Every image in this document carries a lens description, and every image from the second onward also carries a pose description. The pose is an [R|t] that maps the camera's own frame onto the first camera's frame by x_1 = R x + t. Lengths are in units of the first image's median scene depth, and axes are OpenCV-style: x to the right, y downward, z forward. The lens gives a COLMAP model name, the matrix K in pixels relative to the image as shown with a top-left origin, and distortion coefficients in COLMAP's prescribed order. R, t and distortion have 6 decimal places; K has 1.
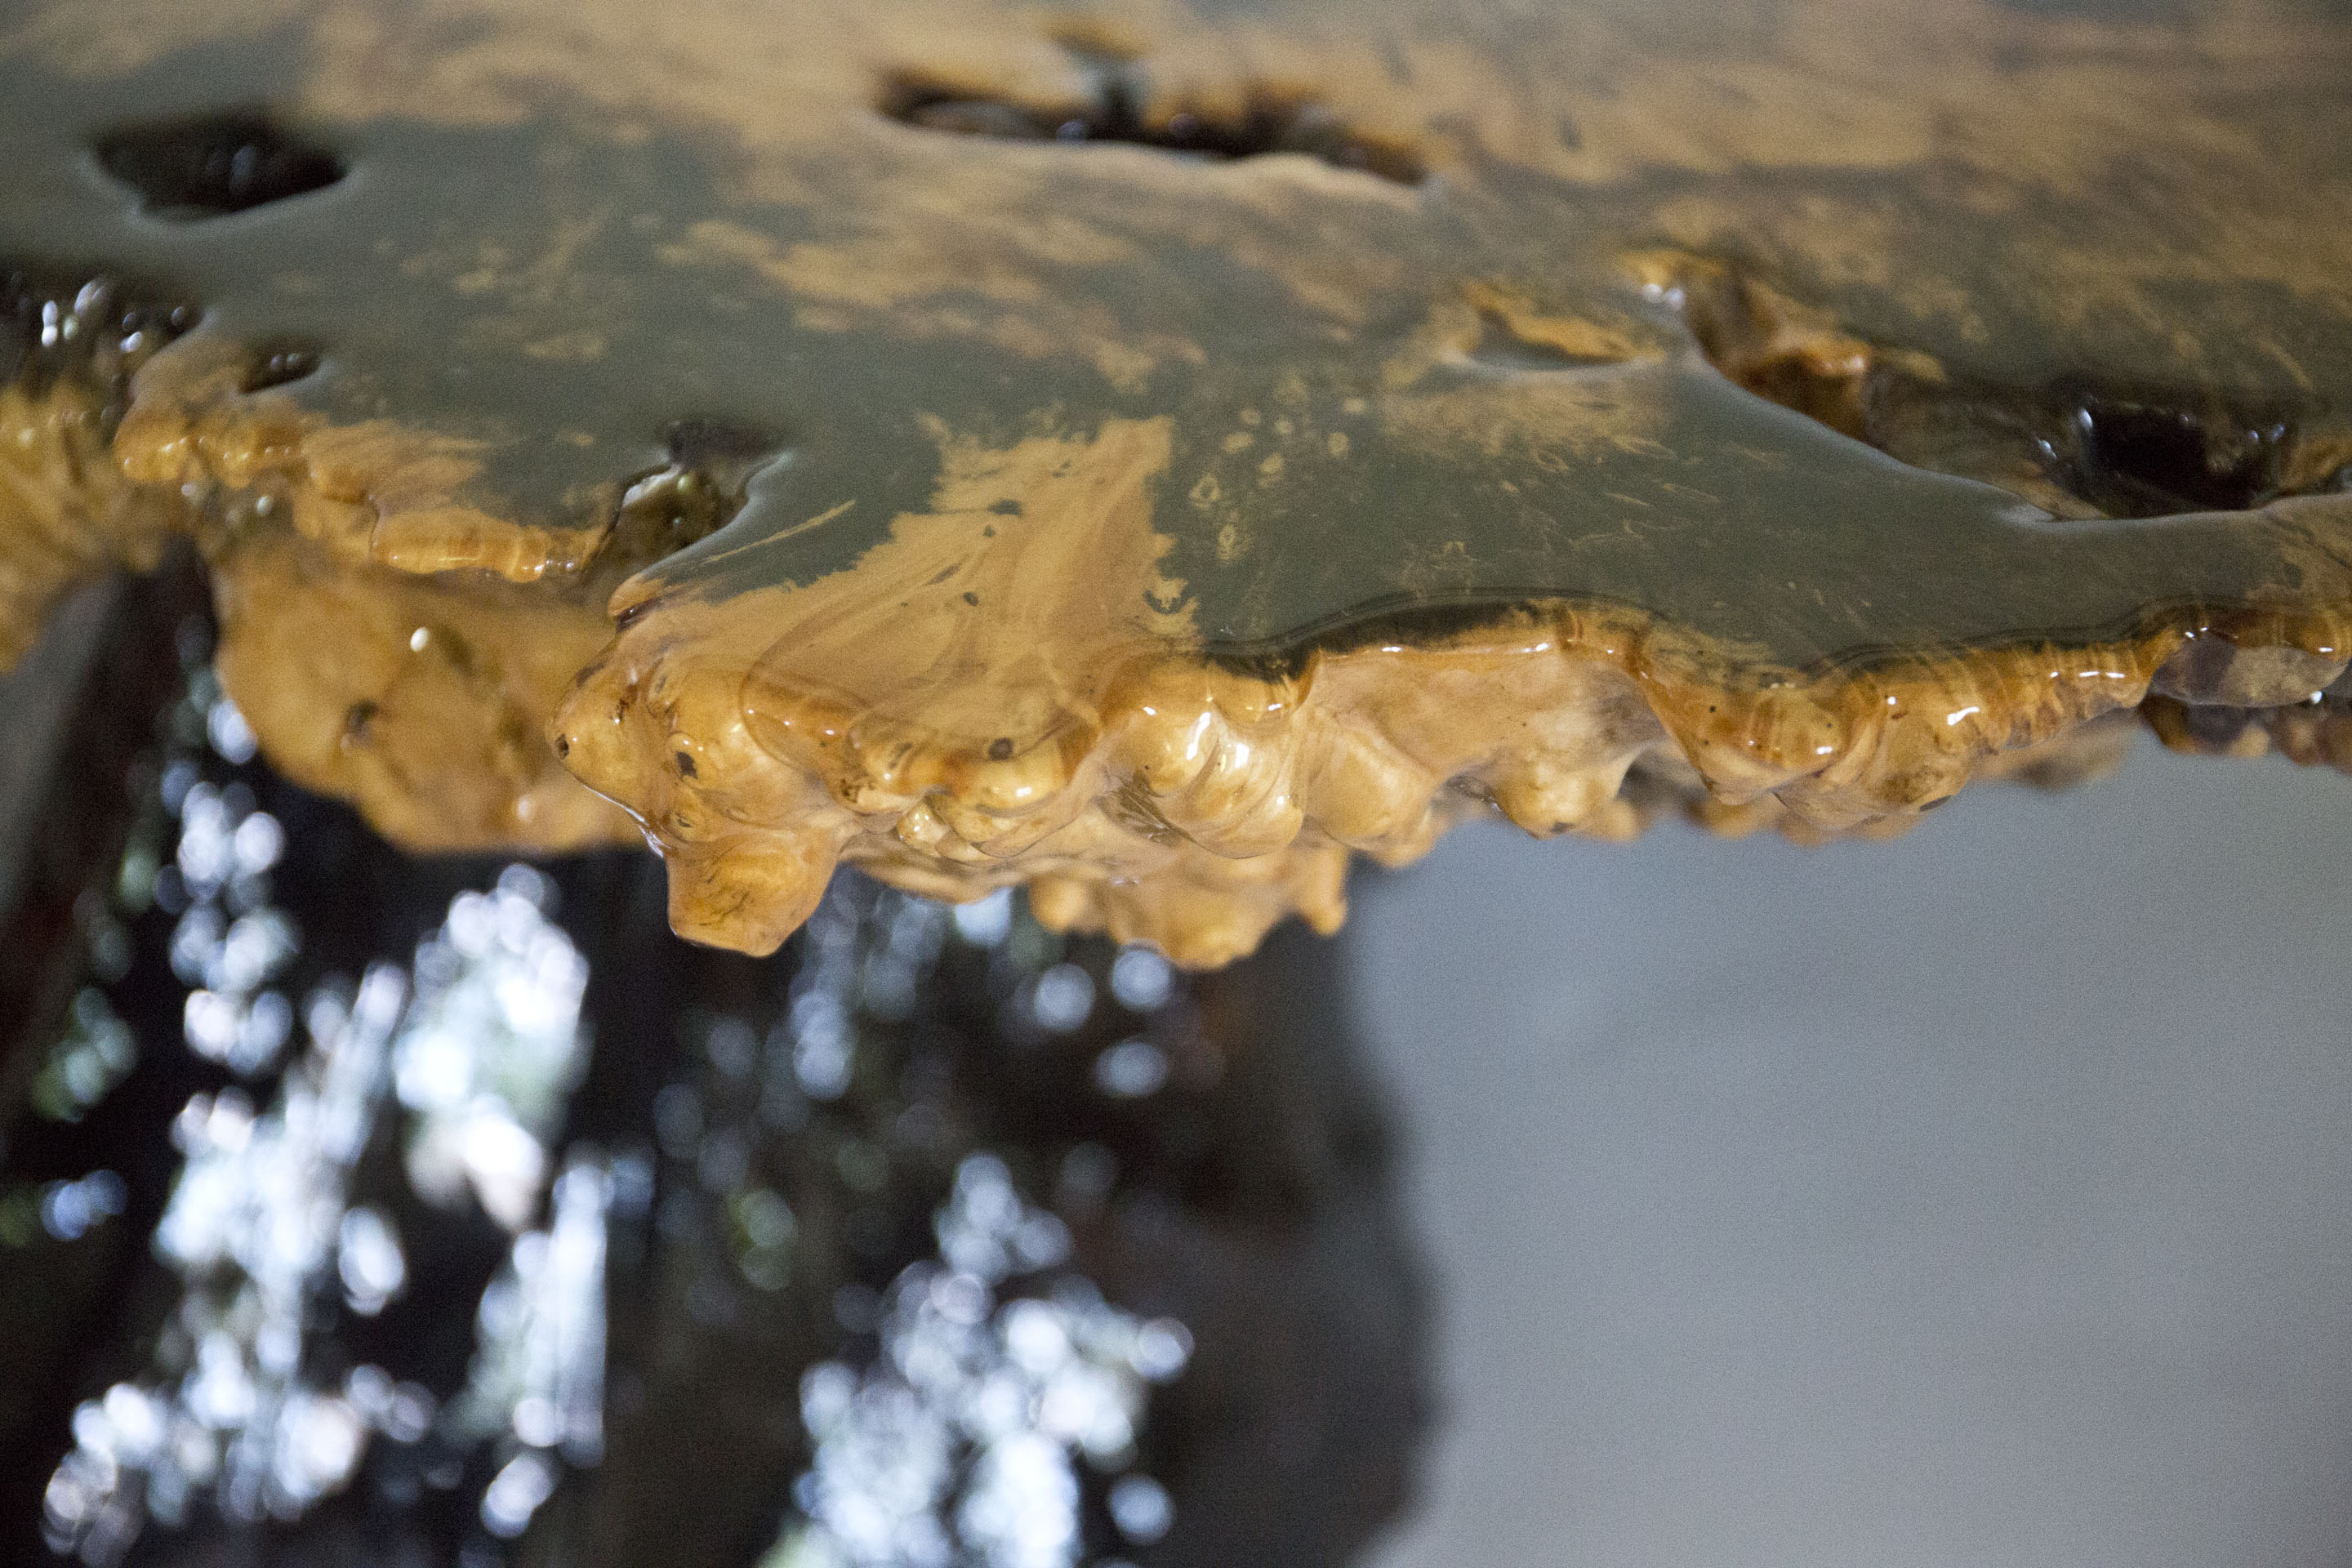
lens RADIAL K [[4617.3, 0, 1184.2], [0, 4617.3, 787.3], [0, 0, 1]] dist [0.109921, 0.000000]
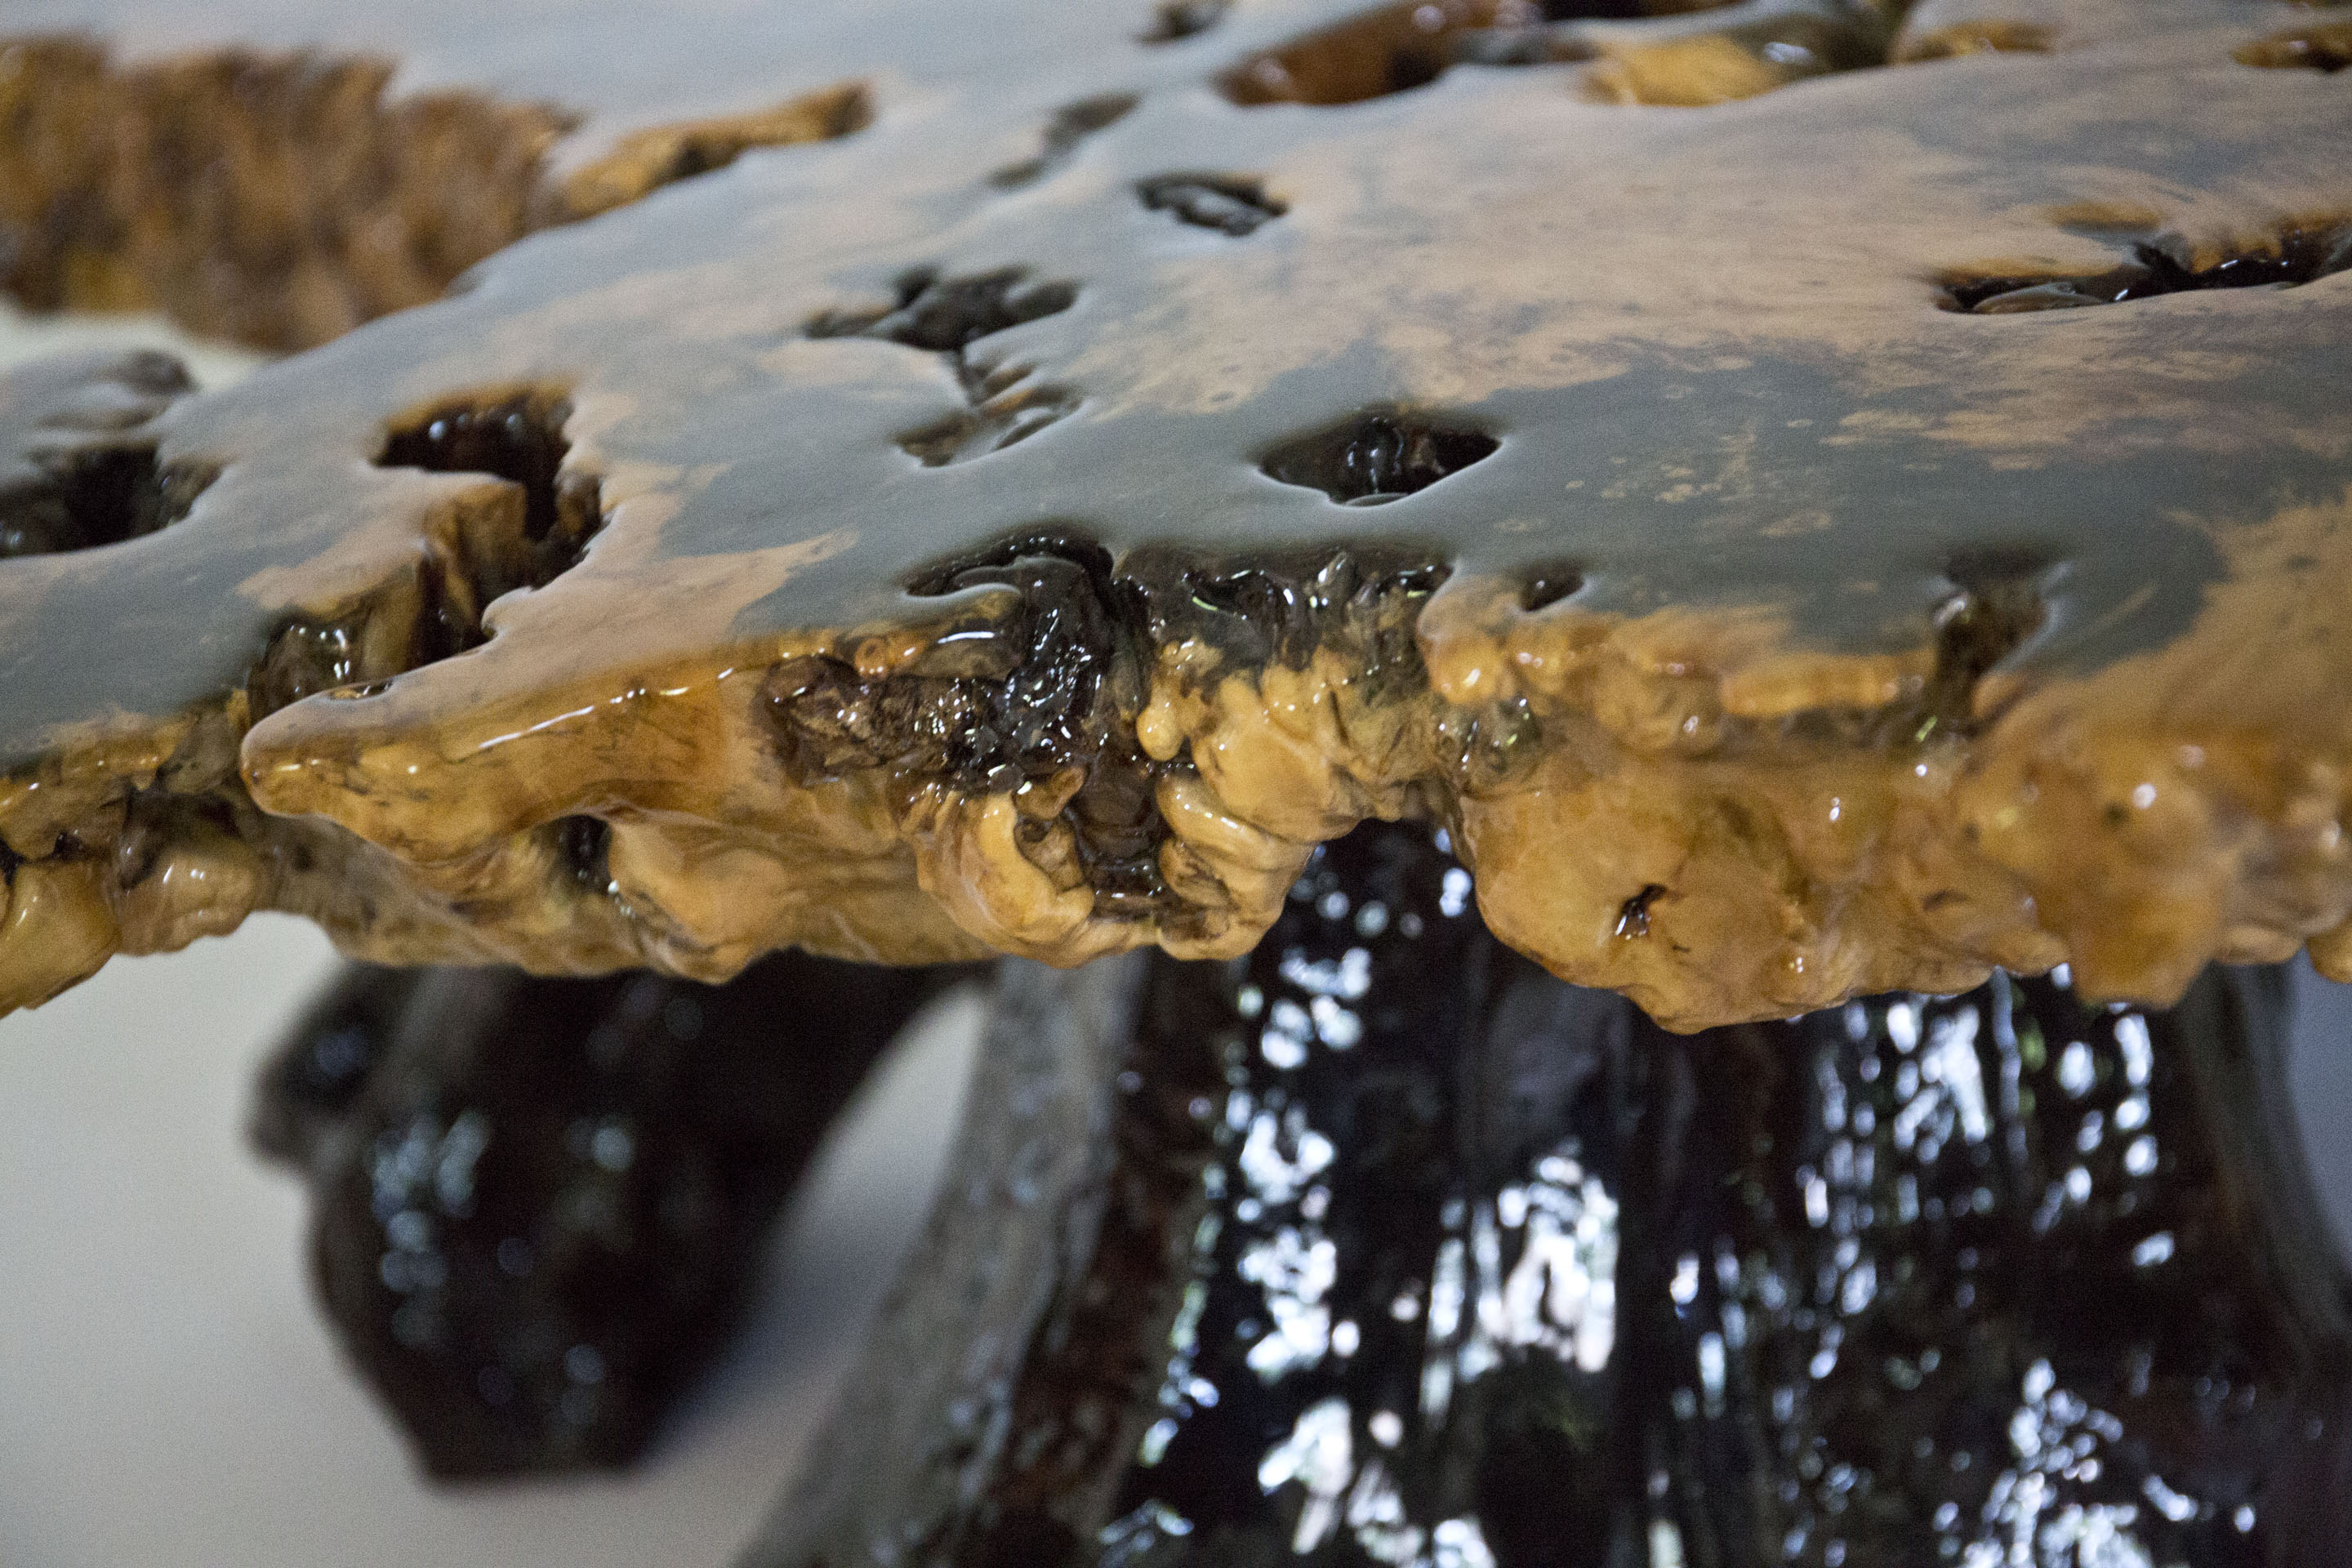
lens RADIAL K [[4617.3, 0, 1187.1], [0, 4617.3, 779.3], [0, 0, 1]] dist [0.109921, 0.000000]
pose [[0.983277, -0.175065, -0.050184, -0.223412], [0.168239, 0.978689, -0.117740, 0.065583], [0.069727, 0.107328, 0.991776, -0.080858]]
